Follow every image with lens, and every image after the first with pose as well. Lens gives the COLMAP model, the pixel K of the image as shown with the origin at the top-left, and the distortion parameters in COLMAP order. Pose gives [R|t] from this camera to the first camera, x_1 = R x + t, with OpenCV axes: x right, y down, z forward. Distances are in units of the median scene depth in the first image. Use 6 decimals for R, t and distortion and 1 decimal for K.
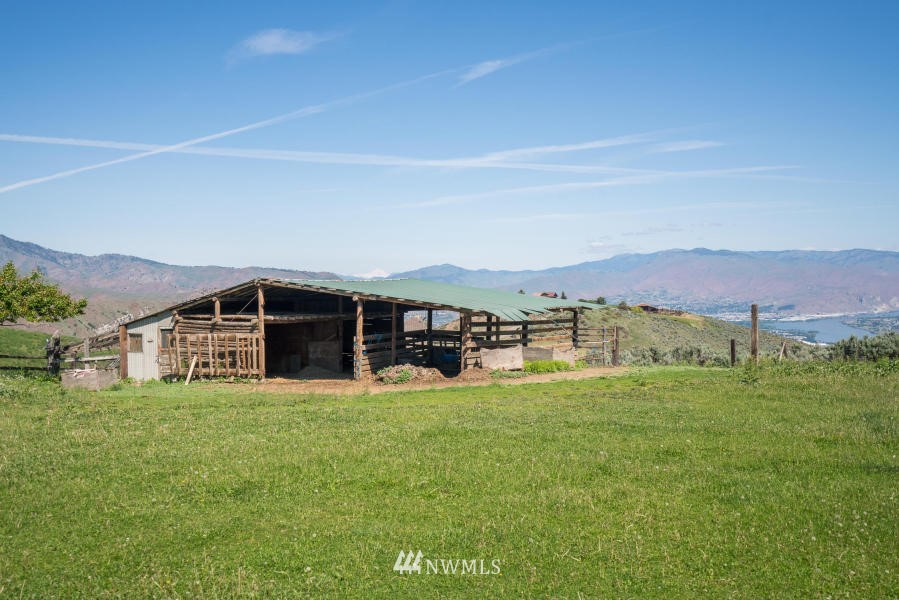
lens RADIAL K [[860.0, 0, 444.6], [0, 860.0, 280.5], [0, 0, 1]] dist [0.063297, -0.000229]
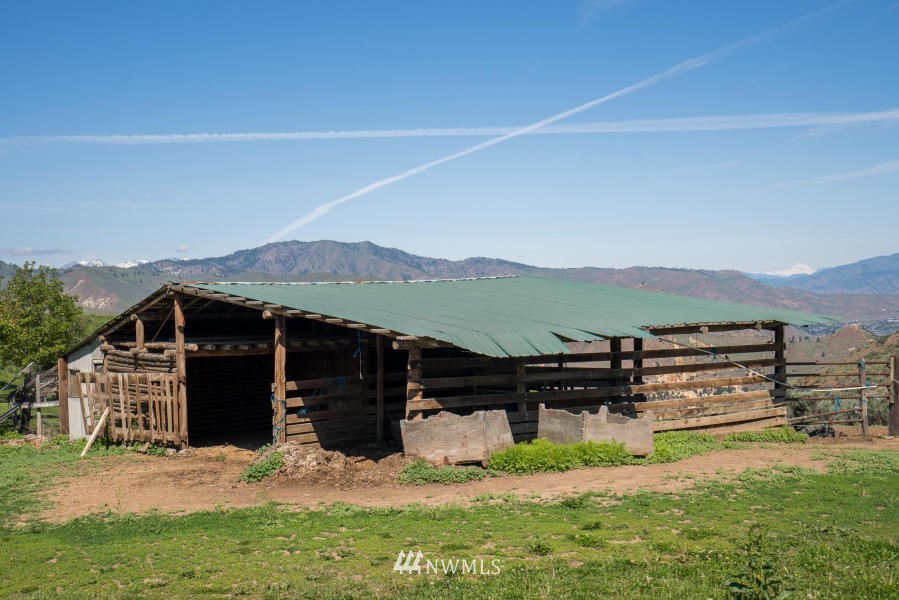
lens RADIAL K [[1060.3, 0, 438.6], [0, 1060.3, 300.0], [0, 0, 1]] dist [0.078758, -0.004381]
pose [[0.920630, -0.020804, -0.389881, 0.230866], [0.027023, 0.999580, 0.010473, 0.006706], [0.389500, -0.020178, 0.920806, 0.363793]]
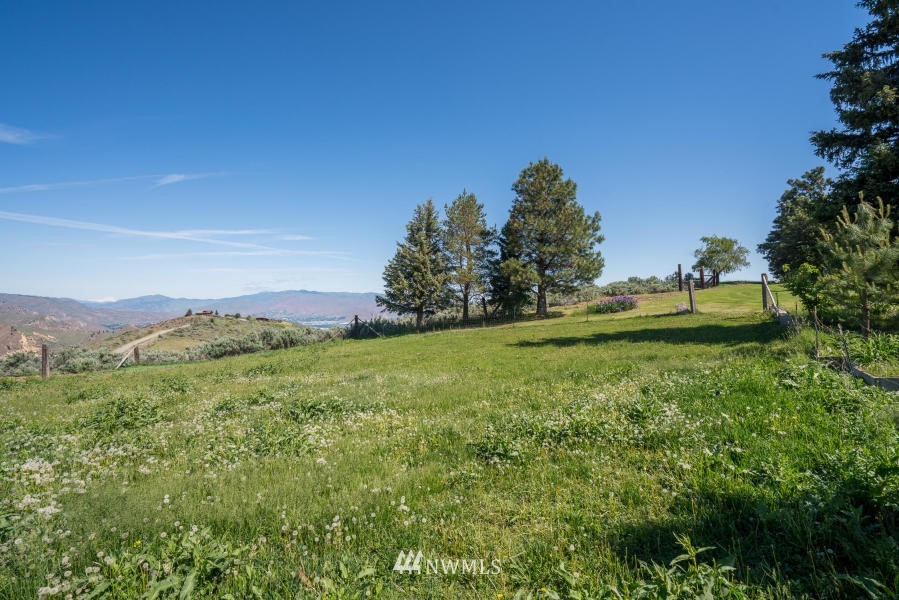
lens RADIAL K [[417.4, 0, 443.9], [0, 417.4, 301.4], [0, 0, 1]] dist [-0.045924, 0.017184]
pose [[0.821063, 0.015566, 0.570625, 0.726444], [-0.009408, 0.999861, -0.013737, 0.032520], [-0.570760, 0.005910, 0.821096, 0.608923]]
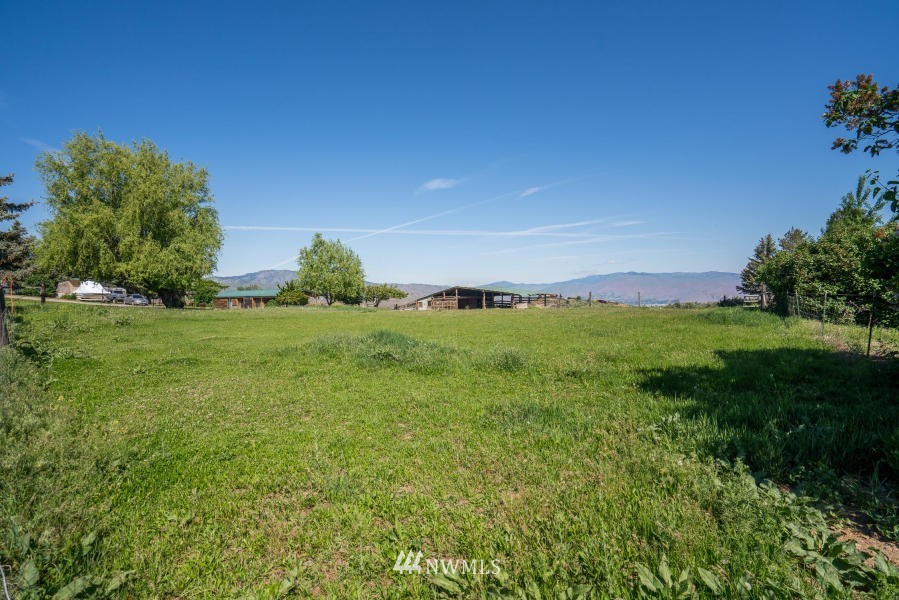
lens RADIAL K [[417.4, 0, 443.9], [0, 417.4, 301.4], [0, 0, 1]] dist [-0.045924, 0.017184]
pose [[0.990101, -0.006047, -0.140223, -0.014873], [0.010075, 0.999556, 0.028036, 0.010530], [0.139992, -0.029171, 0.989723, -0.737974]]
